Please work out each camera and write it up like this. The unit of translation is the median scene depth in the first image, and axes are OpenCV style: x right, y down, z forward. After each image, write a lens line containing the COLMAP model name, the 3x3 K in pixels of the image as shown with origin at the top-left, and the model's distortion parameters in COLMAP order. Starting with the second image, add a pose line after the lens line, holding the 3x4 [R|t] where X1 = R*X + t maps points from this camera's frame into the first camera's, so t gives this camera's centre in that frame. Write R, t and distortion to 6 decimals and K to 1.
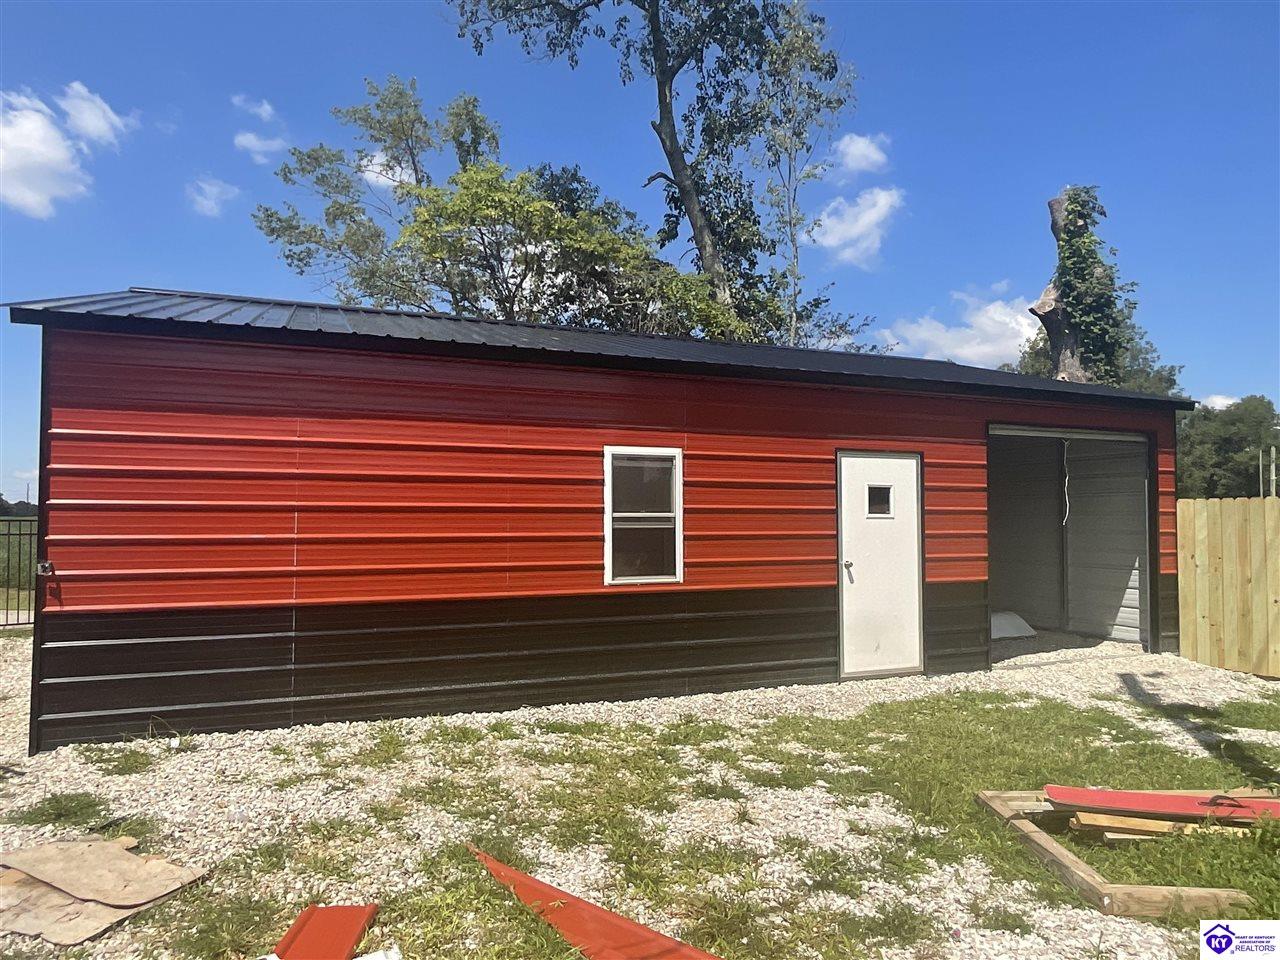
lens RADIAL K [[814.4, 0, 633.5], [0, 814.4, 479.9], [0, 0, 1]] dist [-0.003207, 0.001363]
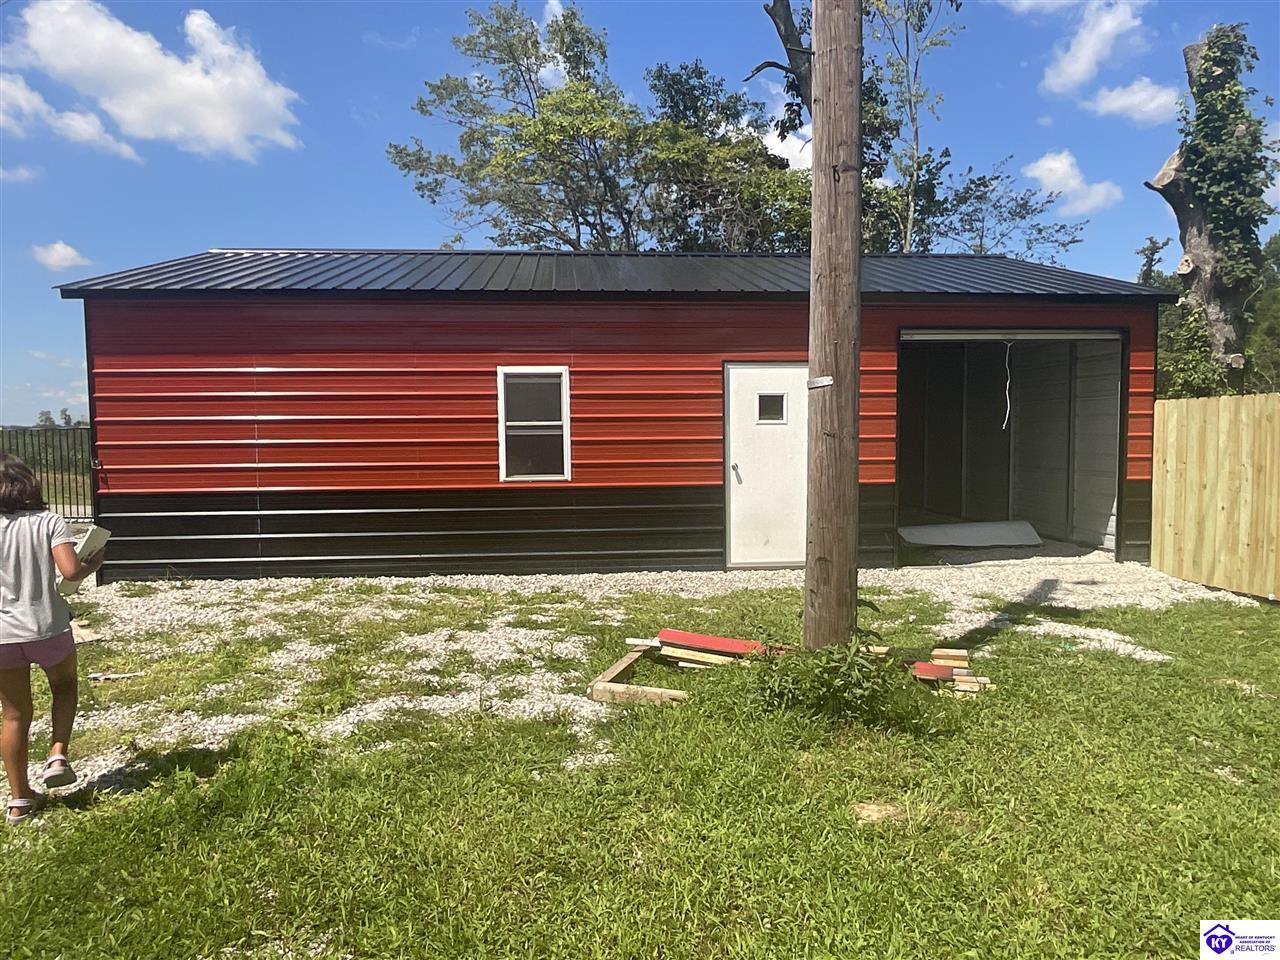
lens RADIAL K [[887.5, 0, 641.8], [0, 887.5, 484.0], [0, 0, 1]] dist [-0.006547, 0.001009]
pose [[0.957051, 0.007600, -0.289819, 0.495205], [0.023527, 0.994323, 0.103767, -0.000162], [0.288963, -0.106129, 0.951439, -0.182906]]
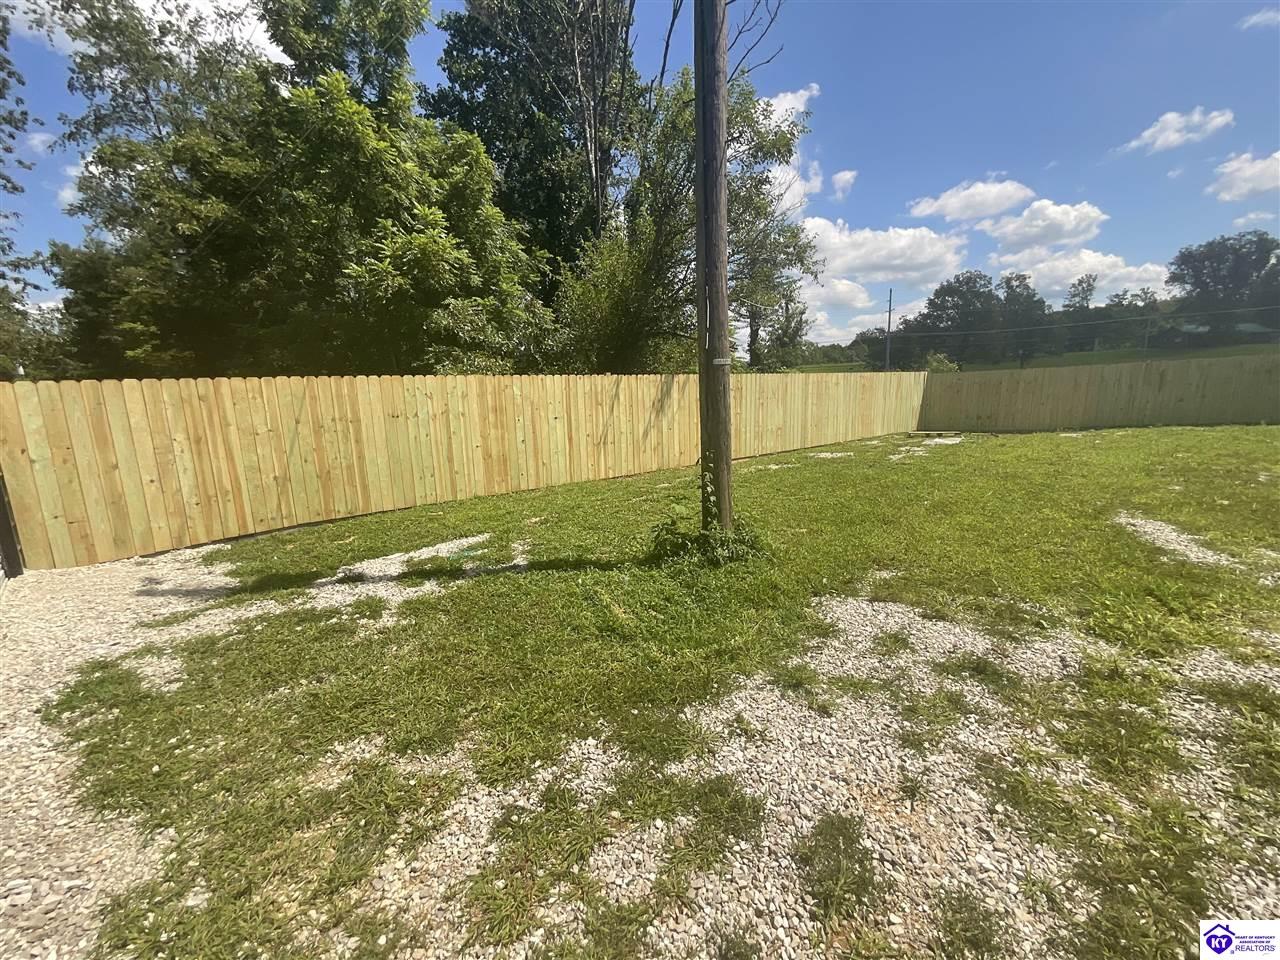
lens RADIAL K [[519.7, 0, 642.3], [0, 519.7, 479.5], [0, 0, 1]] dist [0.001457, 0.000071]
pose [[-0.429904, -0.158549, 0.888845, -0.078917], [-0.012577, 0.985417, 0.169693, 0.029817], [-0.902787, 0.061773, -0.425629, 0.800239]]
